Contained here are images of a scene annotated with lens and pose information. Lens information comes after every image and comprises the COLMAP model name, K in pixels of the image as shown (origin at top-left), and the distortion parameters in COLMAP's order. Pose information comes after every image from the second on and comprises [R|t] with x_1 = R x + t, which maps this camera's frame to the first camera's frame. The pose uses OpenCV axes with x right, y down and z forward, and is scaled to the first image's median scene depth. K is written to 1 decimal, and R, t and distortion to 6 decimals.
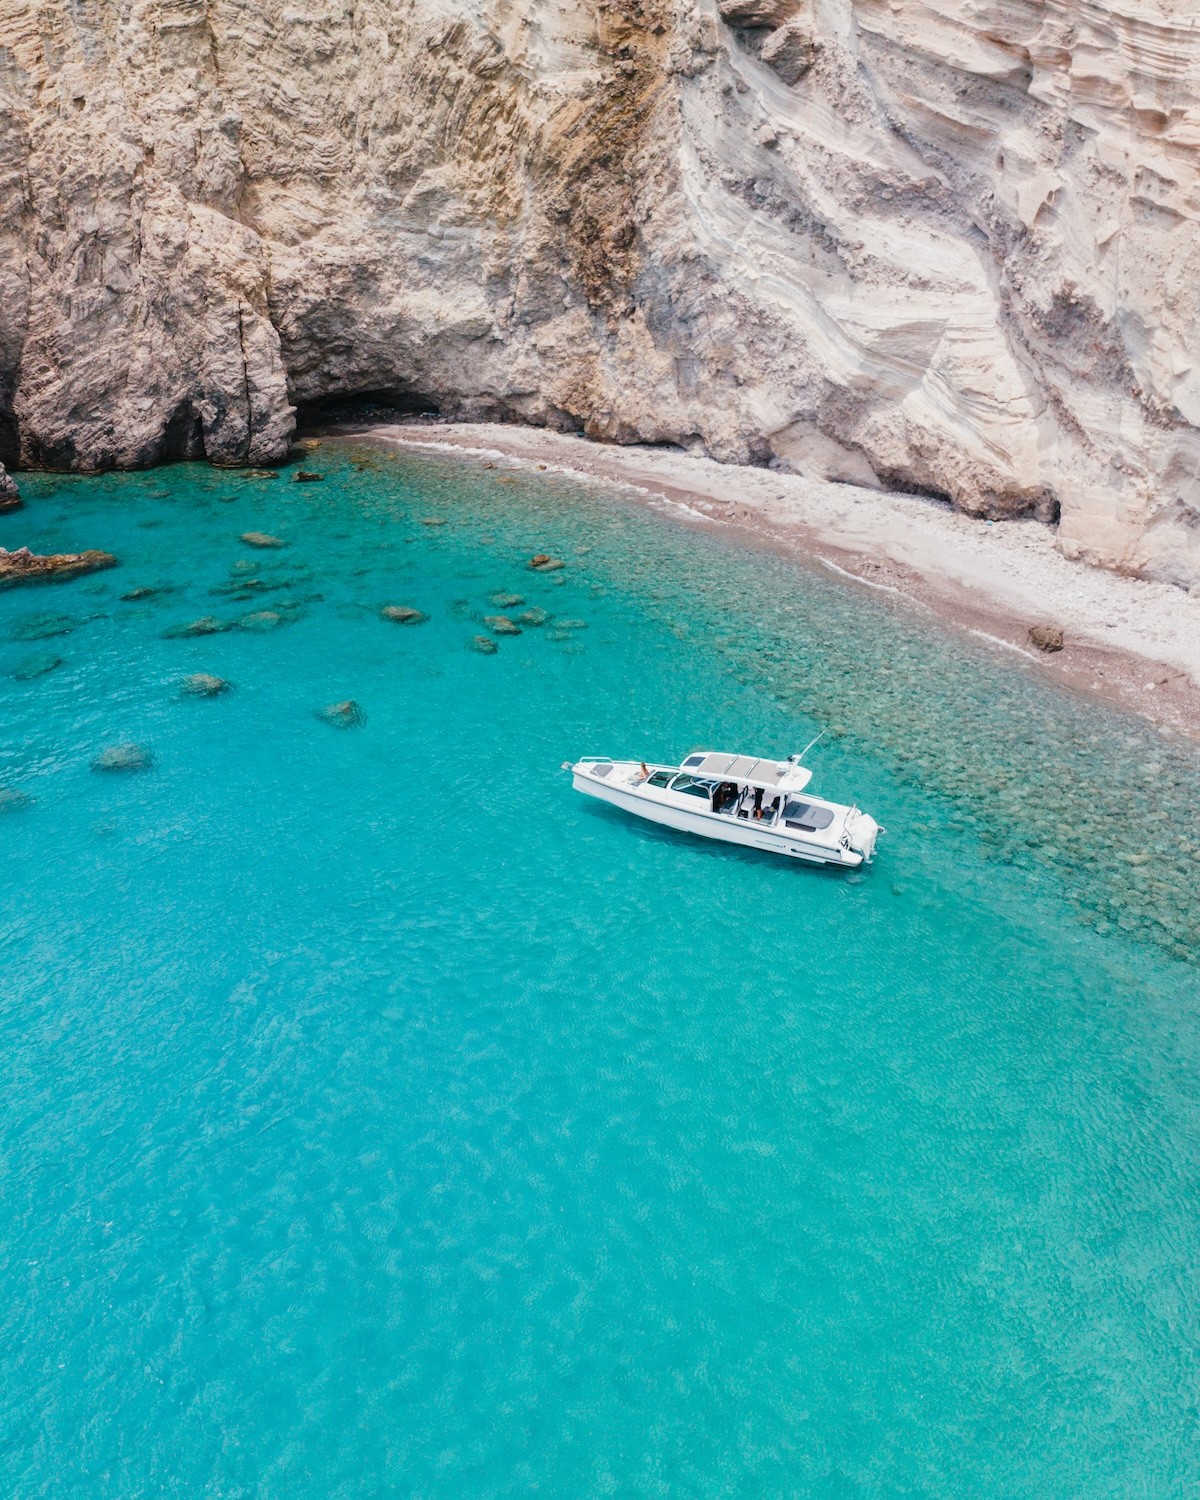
lens RADIAL K [[1534.8, 0, 600.0], [0, 1534.8, 750.0], [0, 0, 1]] dist [0.003682, -0.017124]
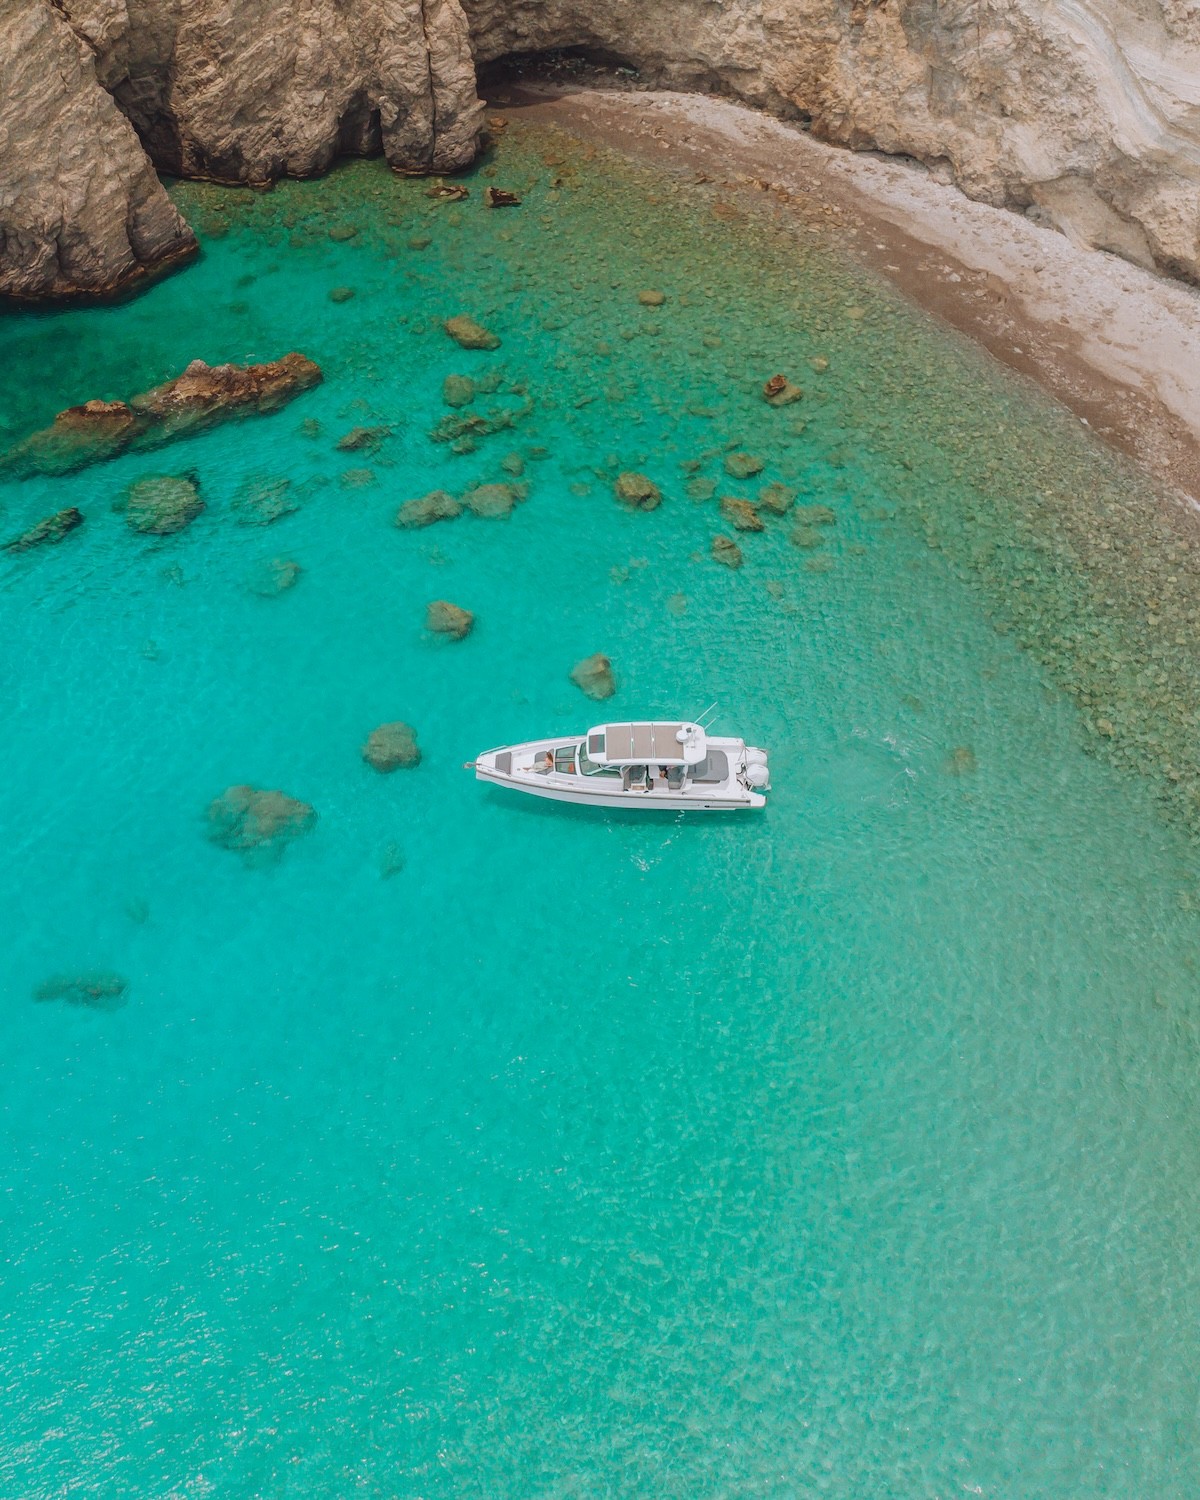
lens RADIAL K [[1534.8, 0, 600.0], [0, 1534.8, 750.0], [0, 0, 1]] dist [0.003682, -0.017124]
pose [[0.998225, 0.044978, -0.039031, -0.083492], [-0.024464, 0.907272, 0.419832, -0.261516], [0.054295, -0.418132, 0.906762, 0.056157]]
